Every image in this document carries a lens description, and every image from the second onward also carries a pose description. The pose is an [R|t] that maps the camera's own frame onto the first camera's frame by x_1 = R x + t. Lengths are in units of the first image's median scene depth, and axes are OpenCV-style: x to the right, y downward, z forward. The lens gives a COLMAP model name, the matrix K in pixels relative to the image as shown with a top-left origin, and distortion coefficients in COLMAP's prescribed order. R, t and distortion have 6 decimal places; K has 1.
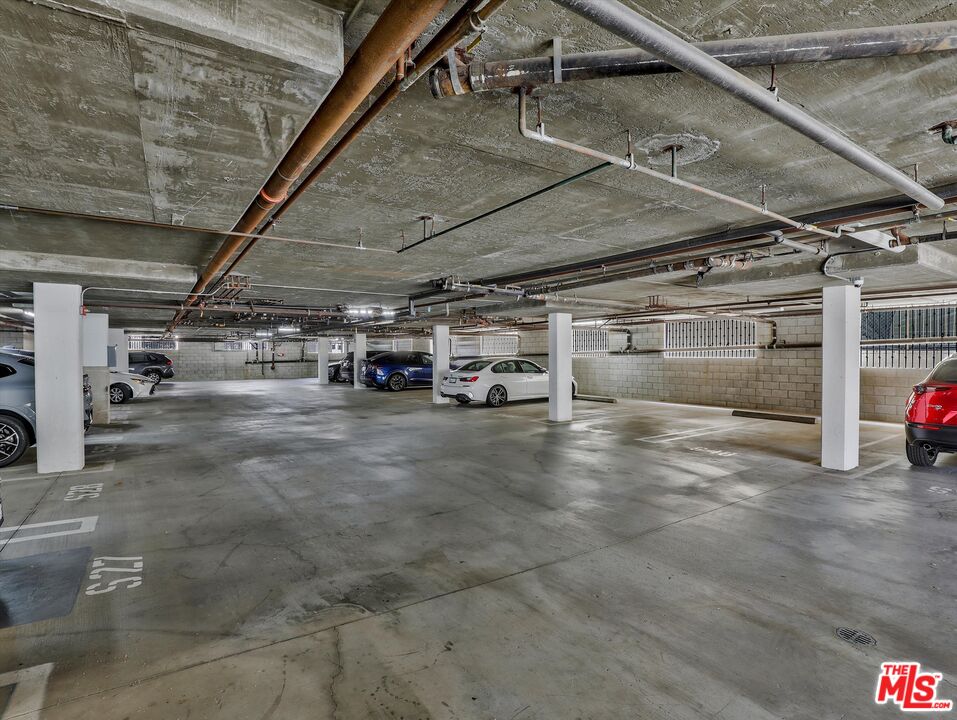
lens RADIAL K [[496.2, 0, 478.5], [0, 496.2, 357.0], [0, 0, 1]] dist [-0.028065, -0.000220]
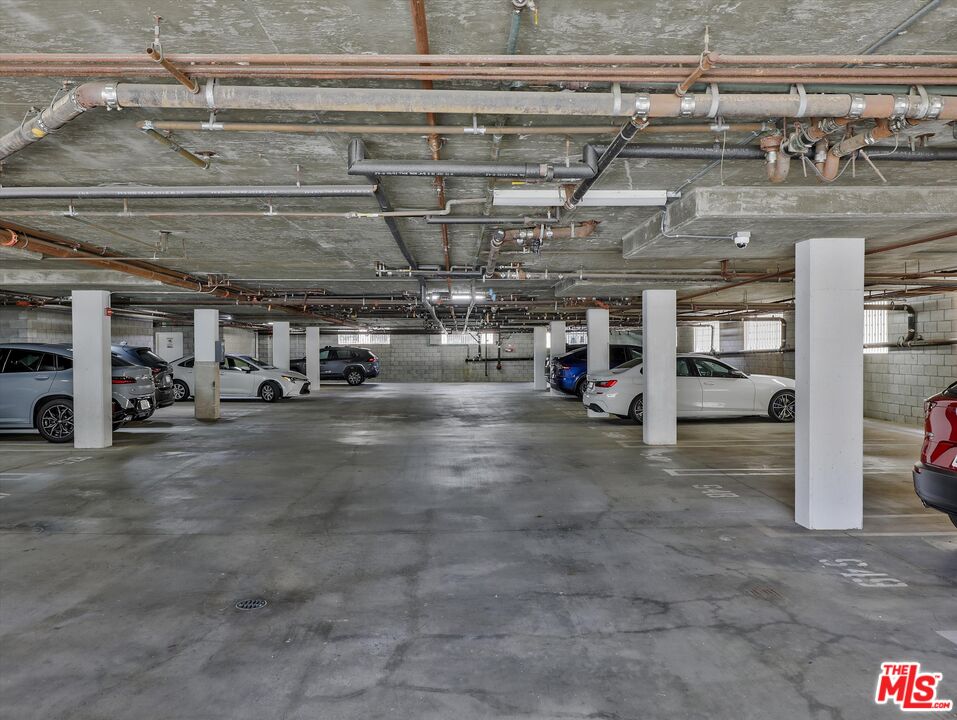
lens RADIAL K [[769.0, 0, 478.4], [0, 769.0, 359.7], [0, 0, 1]] dist [0.018928, 0.001390]
pose [[0.845409, 0.005665, -0.534090, 0.361830], [-0.001438, 0.999964, 0.008330, 0.000620], [0.534118, -0.006274, 0.845387, -0.035585]]
